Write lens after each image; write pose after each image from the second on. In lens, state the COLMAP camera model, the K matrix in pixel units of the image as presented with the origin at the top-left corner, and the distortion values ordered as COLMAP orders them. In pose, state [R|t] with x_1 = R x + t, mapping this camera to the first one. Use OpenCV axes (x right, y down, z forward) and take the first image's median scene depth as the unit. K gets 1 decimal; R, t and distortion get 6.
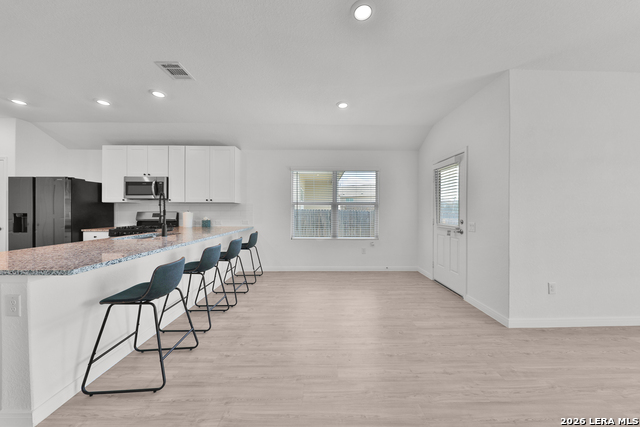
lens RADIAL K [[217.5, 0, 326.7], [0, 217.5, 210.0], [0, 0, 1]] dist [0.004176, -0.002356]
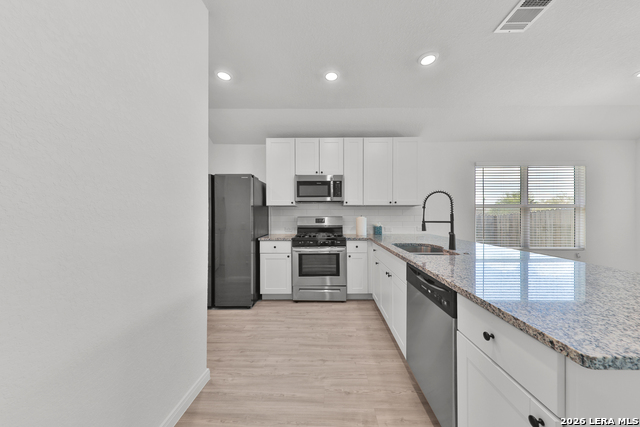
lens RADIAL K [[217.5, 0, 322.6], [0, 217.5, 215.4], [0, 0, 1]] dist [0.004176, -0.002356]
pose [[0.998982, -0.003076, -0.045016, -0.932691], [0.003280, 0.999985, 0.004464, -0.000428], [0.045001, -0.004607, 0.998976, 0.192966]]
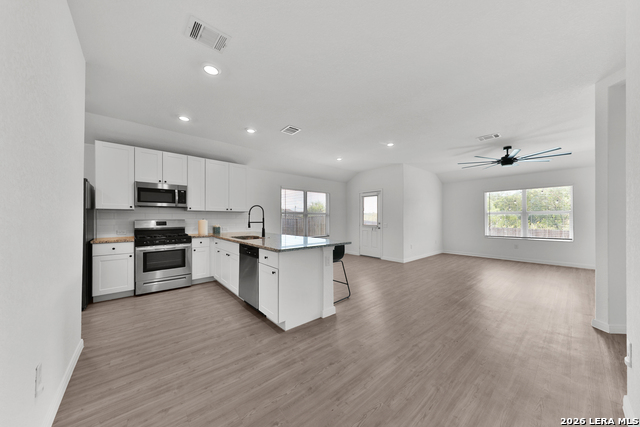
lens RADIAL K [[217.5, 0, 326.0], [0, 217.5, 218.0], [0, 0, 1]] dist [0.004176, -0.002356]
pose [[0.761108, -0.000961, 0.648624, -1.084802], [0.001190, 0.999999, 0.000086, 0.001739], [-0.648624, 0.000706, 0.761109, -0.255024]]
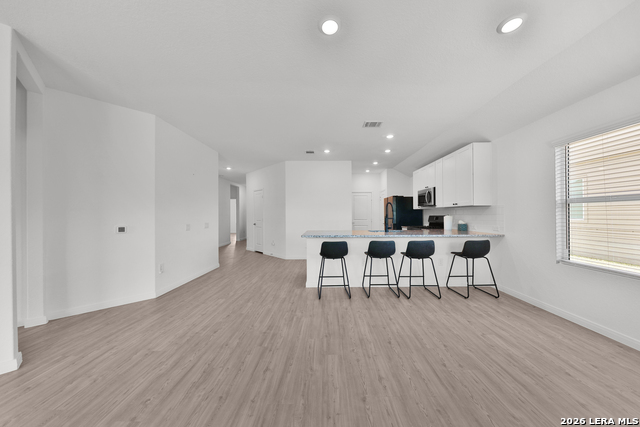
lens RADIAL K [[217.5, 0, 322.9], [0, 217.5, 213.5], [0, 0, 1]] dist [0.004176, -0.002356]
pose [[-0.039123, -0.007176, -0.999209, 0.616673], [0.009135, 0.999930, -0.007539, 0.000460], [0.999193, -0.009423, -0.039055, 0.504337]]
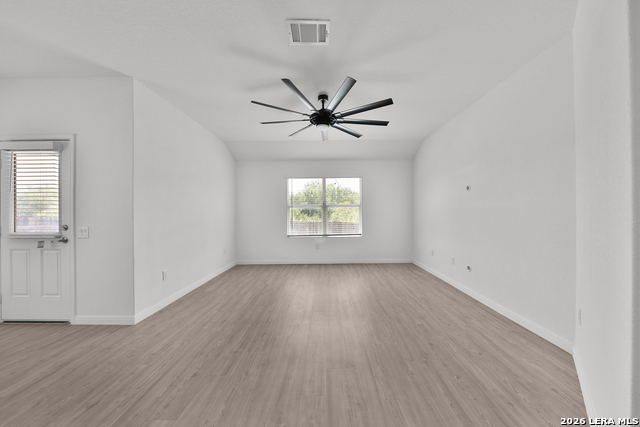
lens RADIAL K [[217.5, 0, 320.9], [0, 217.5, 212.9], [0, 0, 1]] dist [0.004176, -0.002356]
pose [[0.042292, -0.003933, 0.999098, -0.121226], [0.007299, 0.999967, 0.003628, 0.005236], [-0.999079, 0.007139, 0.042319, 0.041432]]
